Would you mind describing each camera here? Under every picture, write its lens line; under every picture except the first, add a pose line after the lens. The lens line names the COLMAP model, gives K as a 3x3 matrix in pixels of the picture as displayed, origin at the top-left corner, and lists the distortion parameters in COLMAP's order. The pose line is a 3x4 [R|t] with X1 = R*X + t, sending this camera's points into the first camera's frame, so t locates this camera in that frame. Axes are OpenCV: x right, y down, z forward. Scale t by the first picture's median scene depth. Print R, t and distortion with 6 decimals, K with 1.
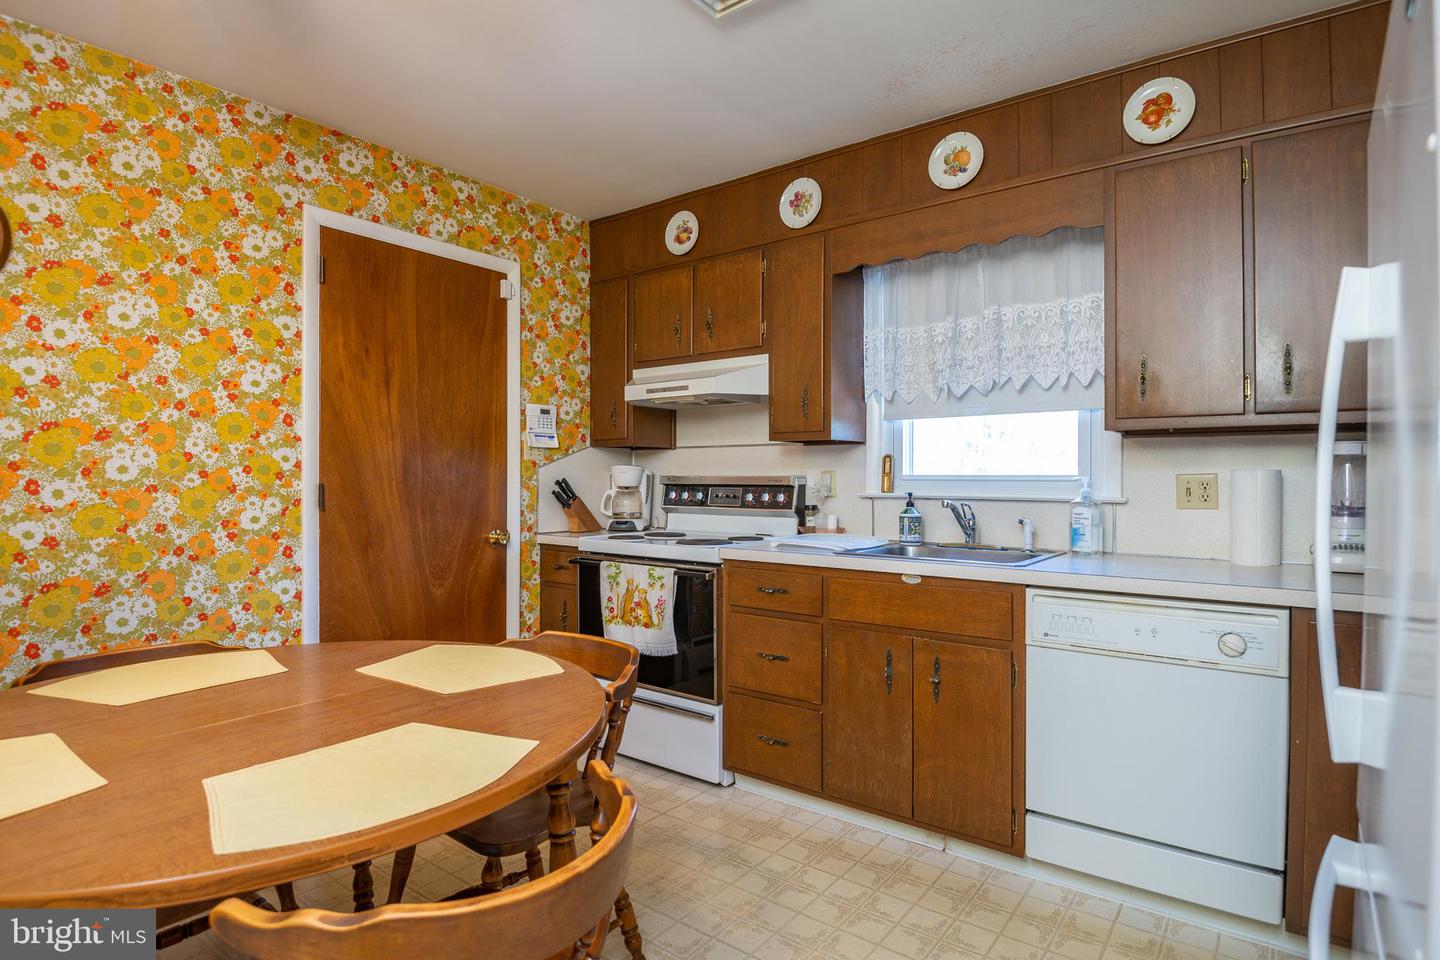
lens RADIAL K [[763.7, 0, 712.7], [0, 763.7, 476.4], [0, 0, 1]] dist [0.013780, -0.040473]
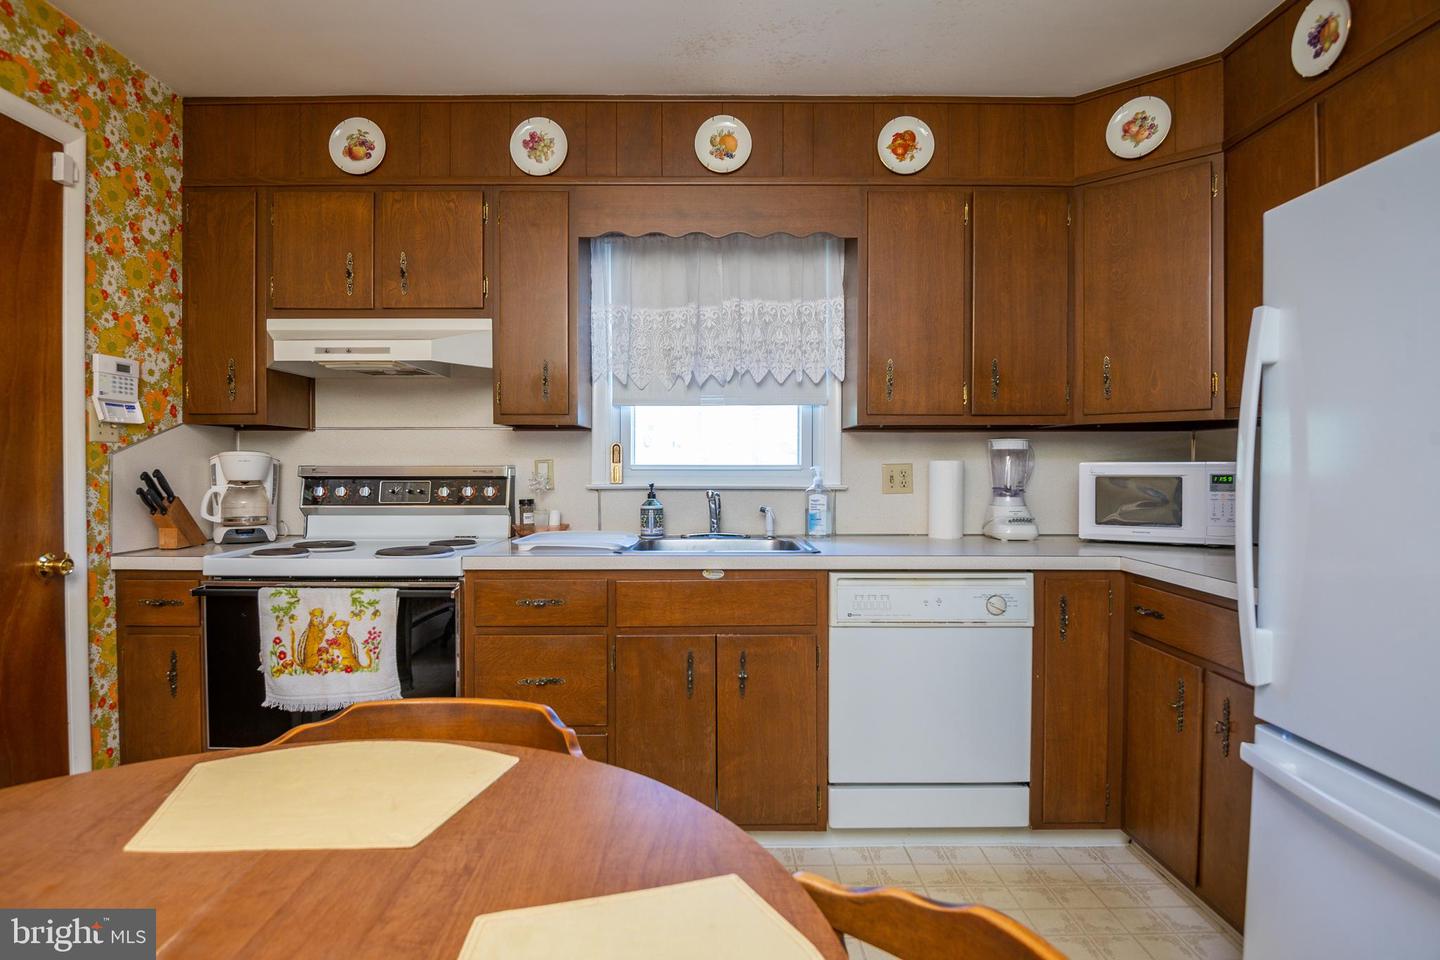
lens RADIAL K [[760.9, 0, 721.0], [0, 760.9, 476.8], [0, 0, 1]] dist [0.002410, -0.022355]
pose [[0.783599, -0.010242, 0.621183, -0.247697], [0.001025, 0.999884, 0.015193, -0.001137], [-0.621266, -0.011269, 0.783518, 0.195929]]
